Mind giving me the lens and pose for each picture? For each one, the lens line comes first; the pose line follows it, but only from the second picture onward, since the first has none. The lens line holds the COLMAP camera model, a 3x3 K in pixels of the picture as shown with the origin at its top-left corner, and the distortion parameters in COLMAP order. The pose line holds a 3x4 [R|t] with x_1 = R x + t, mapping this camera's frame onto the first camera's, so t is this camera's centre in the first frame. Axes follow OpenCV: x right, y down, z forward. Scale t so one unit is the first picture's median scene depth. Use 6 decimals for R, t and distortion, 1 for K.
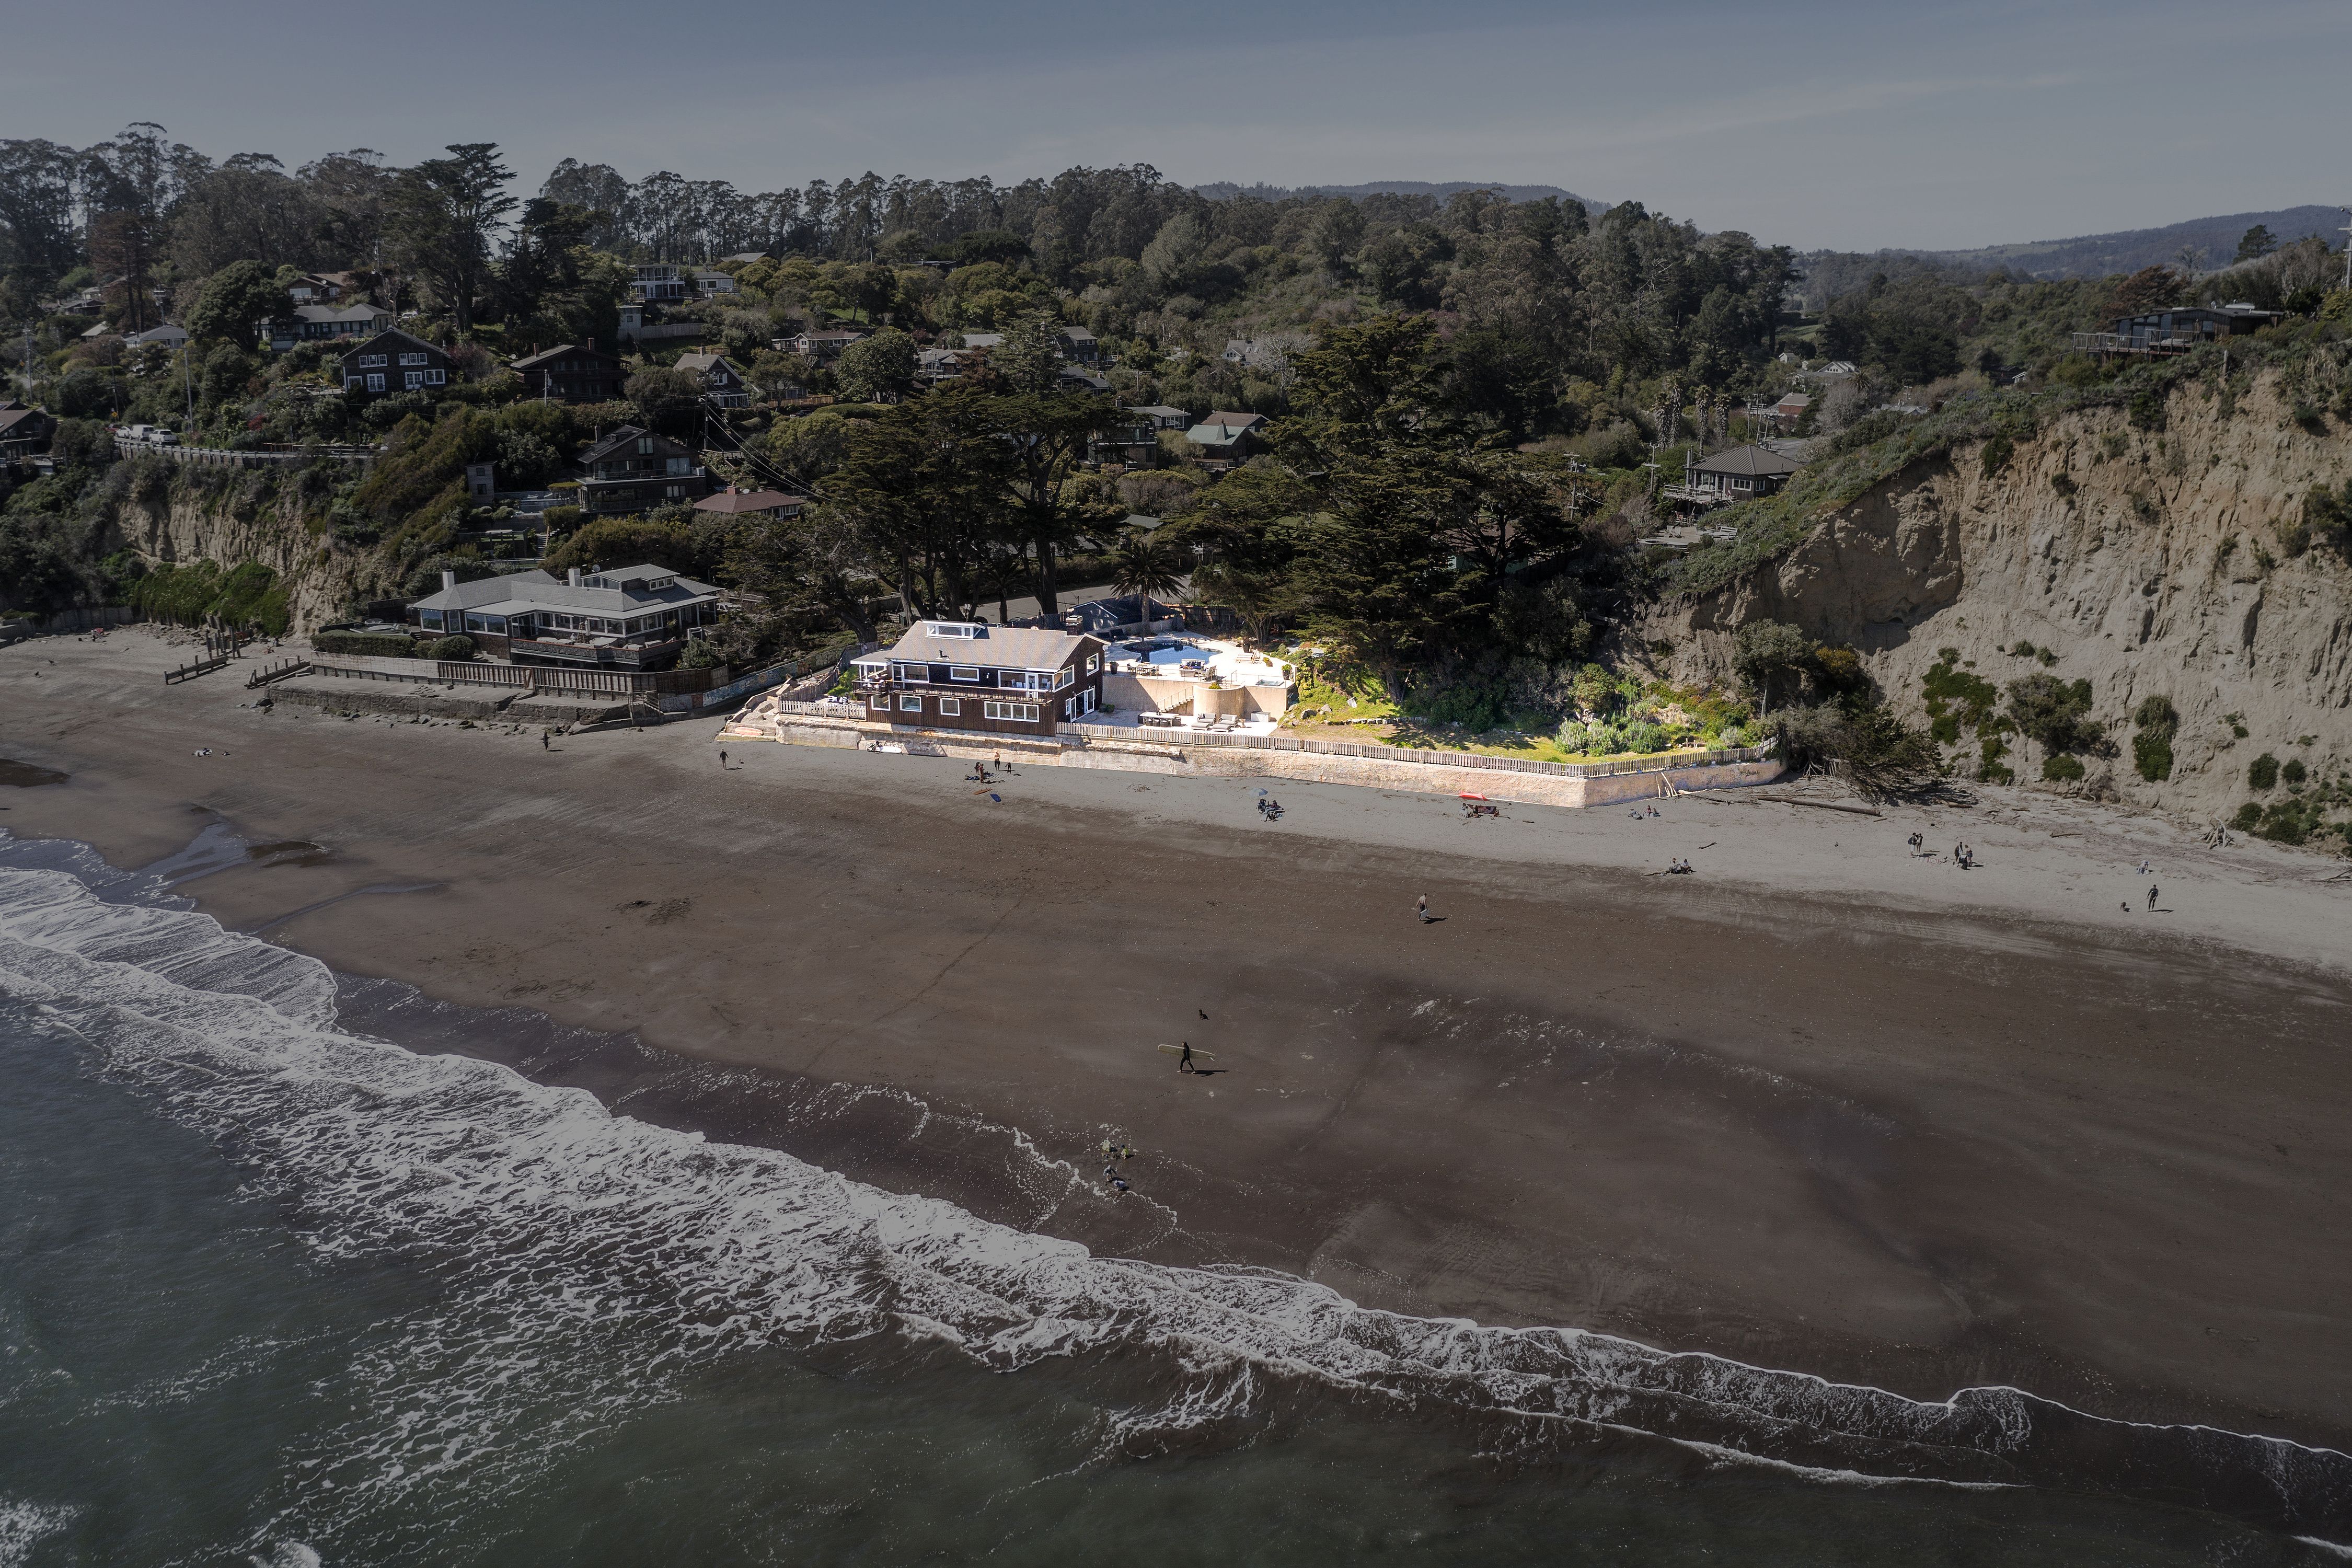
lens RADIAL K [[1851.7, 0, 1170.2], [0, 1851.7, 768.5], [0, 0, 1]] dist [-0.131507, 0.000263]
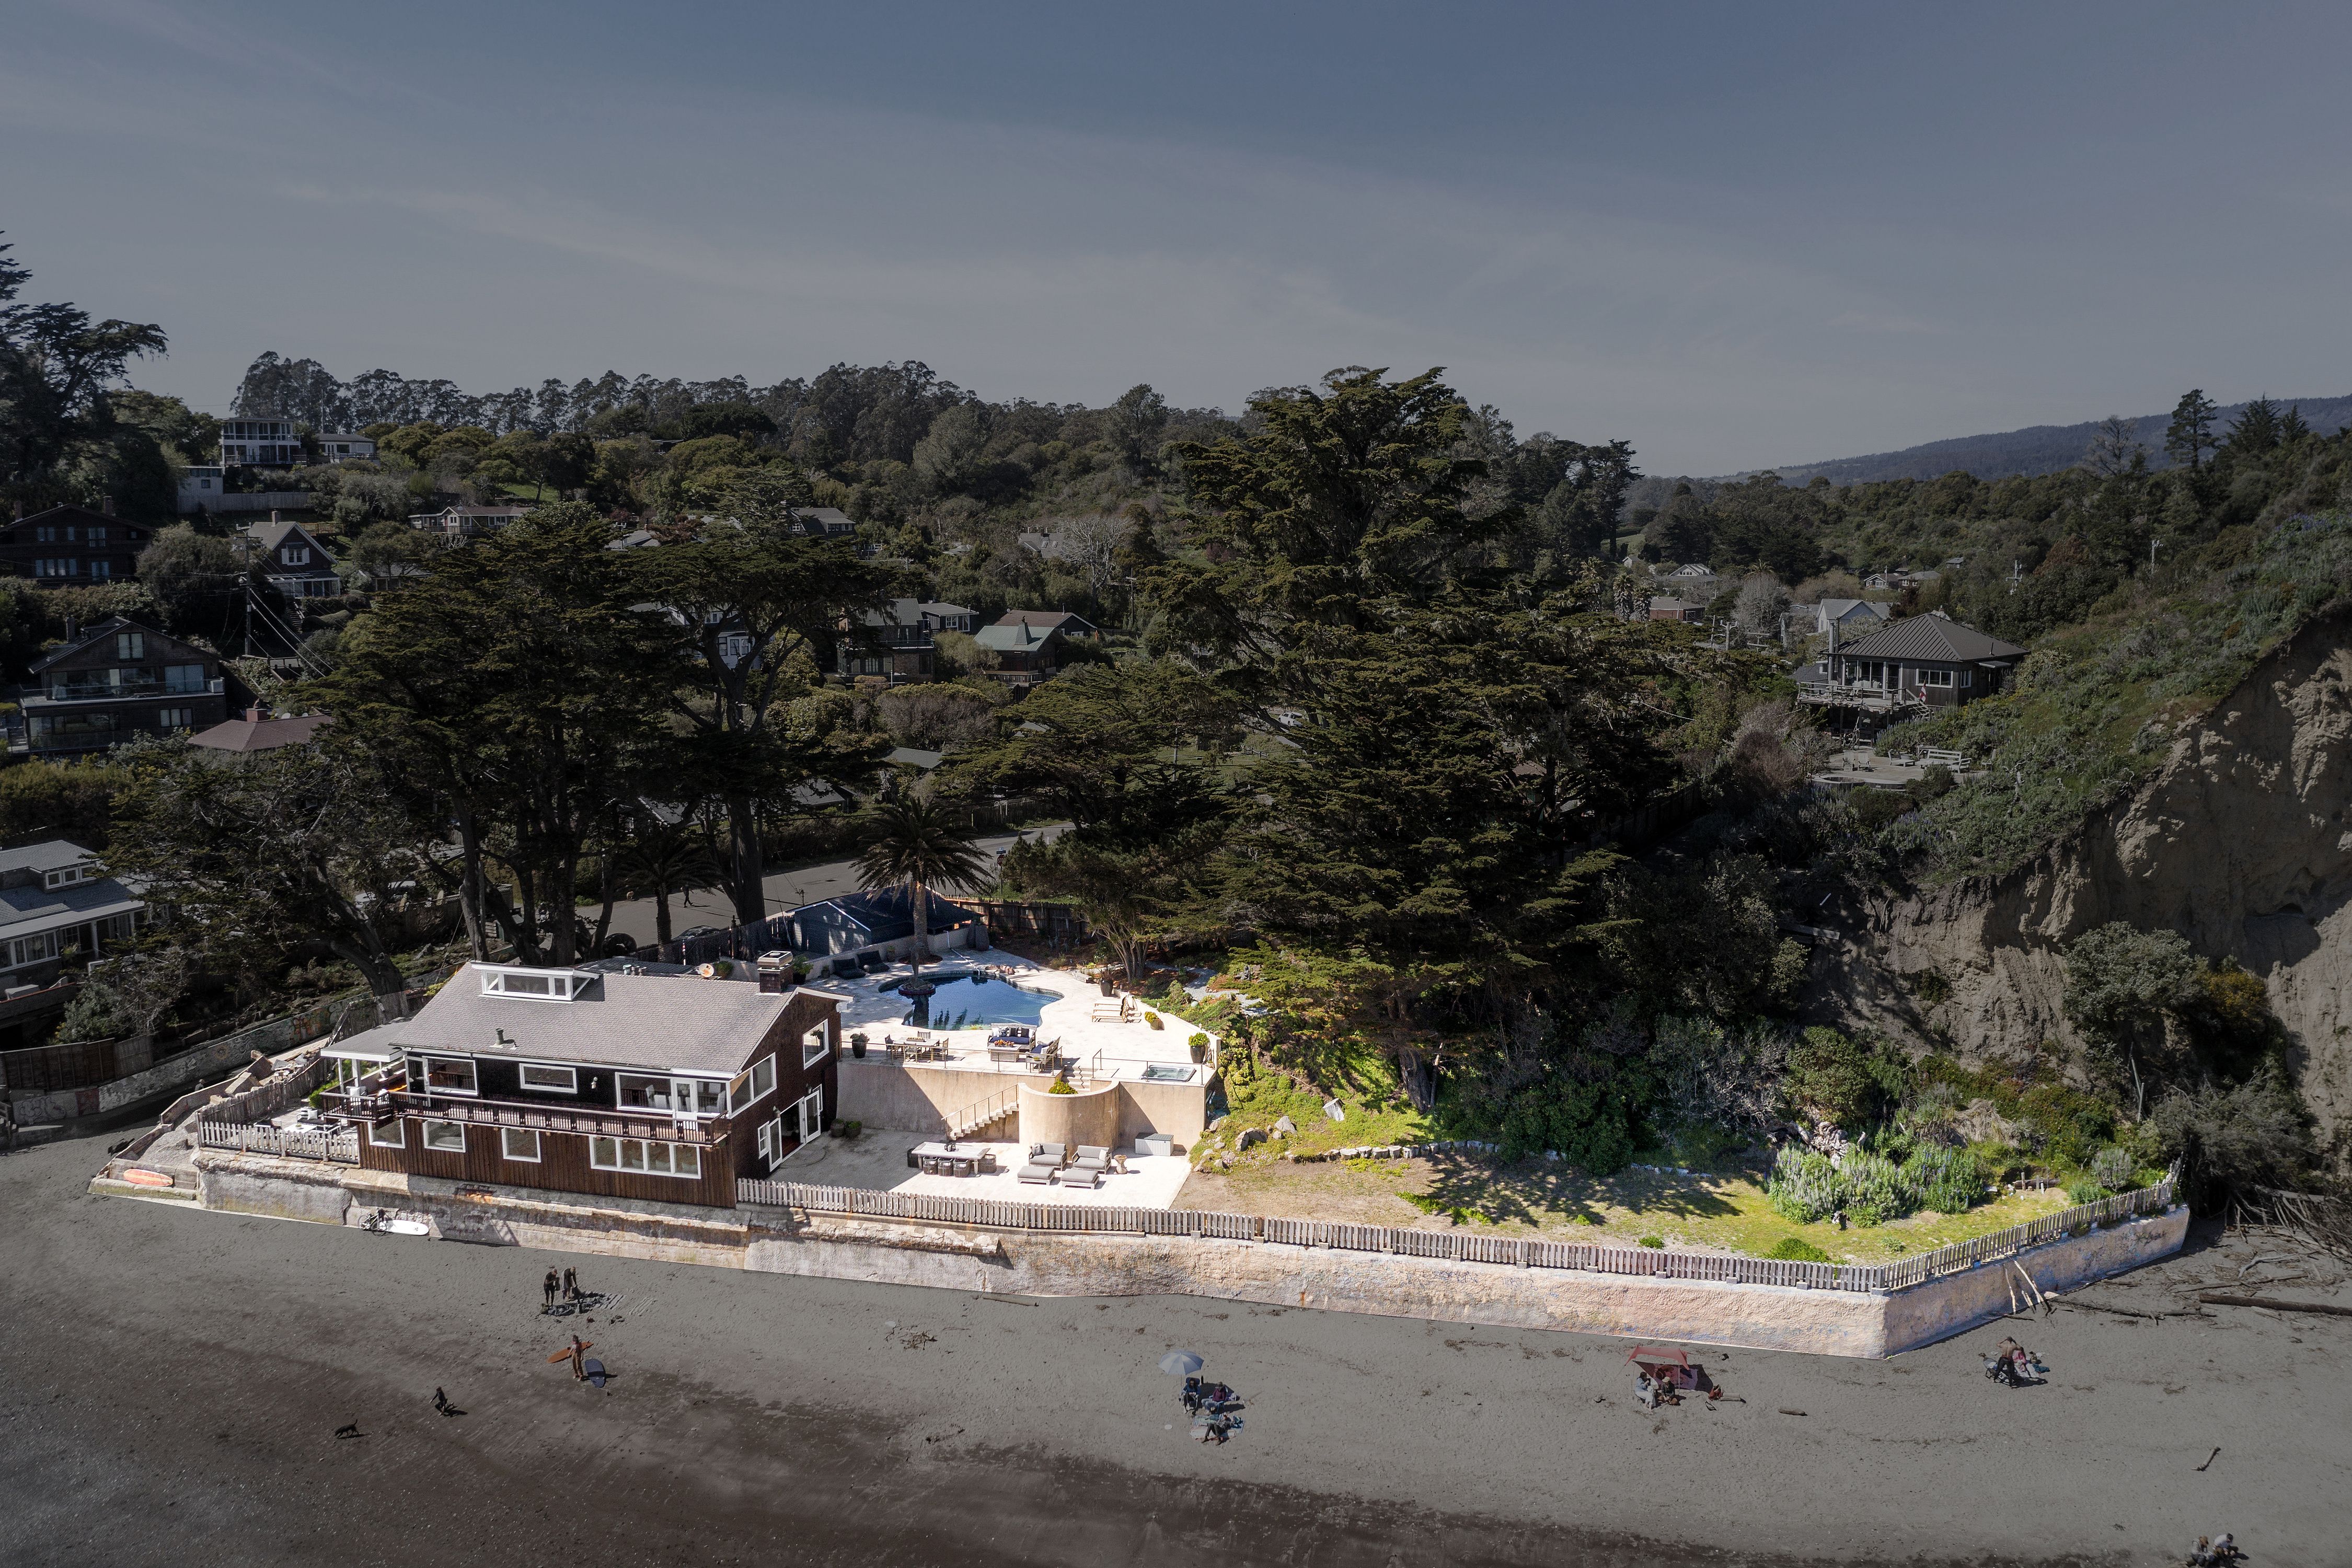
lens RADIAL K [[1851.7, 0, 1170.2], [0, 1851.7, 768.5], [0, 0, 1]] dist [-0.131507, 0.000263]
pose [[0.992639, -0.014884, 0.120191, -0.005192], [0.029687, 0.992046, -0.122326, -0.066923], [-0.117415, 0.124994, 0.985185, 0.488531]]
